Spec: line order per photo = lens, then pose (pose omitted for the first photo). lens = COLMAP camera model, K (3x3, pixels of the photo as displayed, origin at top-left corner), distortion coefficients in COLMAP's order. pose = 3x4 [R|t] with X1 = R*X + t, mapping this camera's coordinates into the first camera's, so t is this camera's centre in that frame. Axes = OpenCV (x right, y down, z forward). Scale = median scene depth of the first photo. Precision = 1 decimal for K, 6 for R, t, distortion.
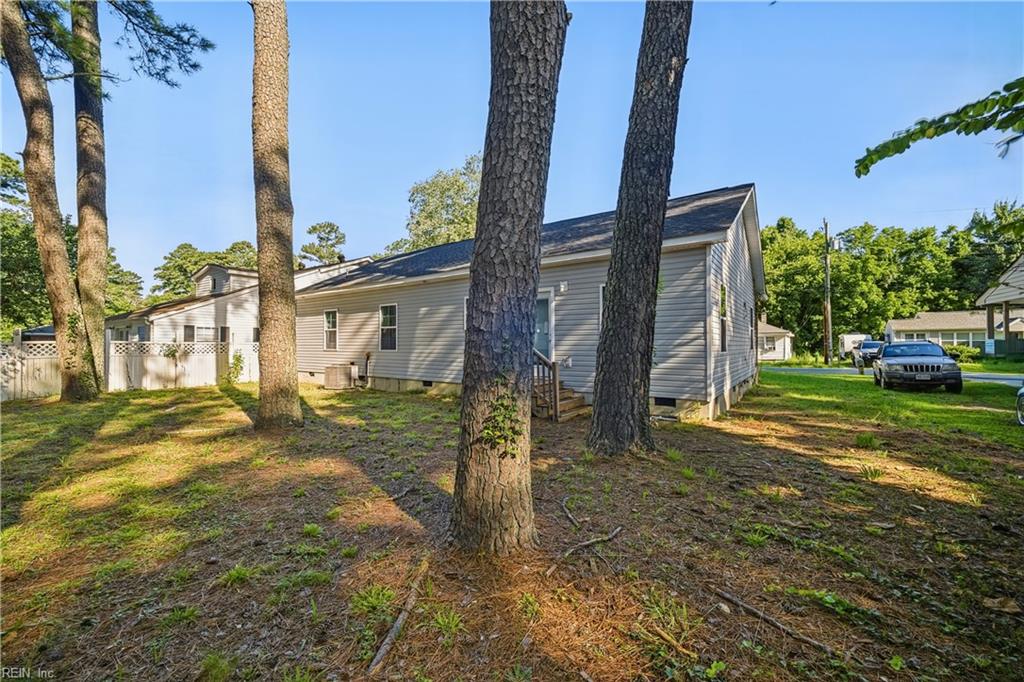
lens RADIAL K [[407.0, 0, 511.2], [0, 407.0, 339.7], [0, 0, 1]] dist [-0.001636, -0.000140]
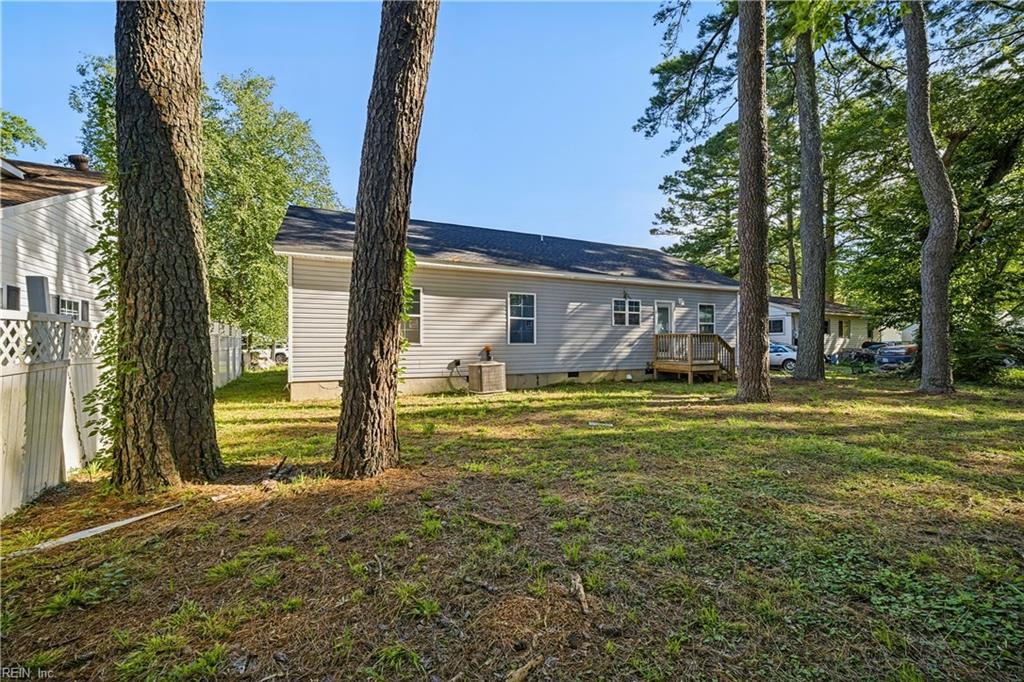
lens RADIAL K [[407.0, 0, 513.9], [0, 407.0, 343.9], [0, 0, 1]] dist [-0.001636, -0.000140]
pose [[0.485395, 0.001695, 0.874293, -1.212414], [-0.006272, 0.999979, 0.001544, 0.027336], [-0.874273, -0.006233, 0.485395, 0.625783]]
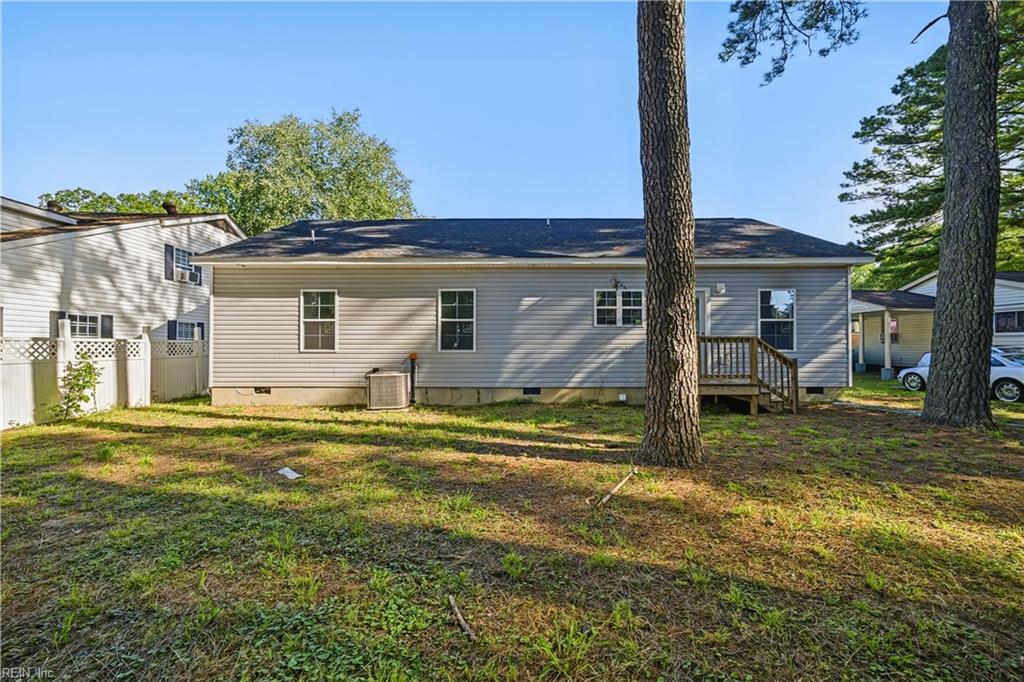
lens RADIAL K [[407.0, 0, 511.9], [0, 407.0, 344.0], [0, 0, 1]] dist [-0.001636, -0.000140]
pose [[0.813147, 0.007202, 0.582014, -0.716615], [-0.007409, 0.999971, -0.002023, 0.015575], [-0.582011, -0.002667, 0.813176, 0.362122]]
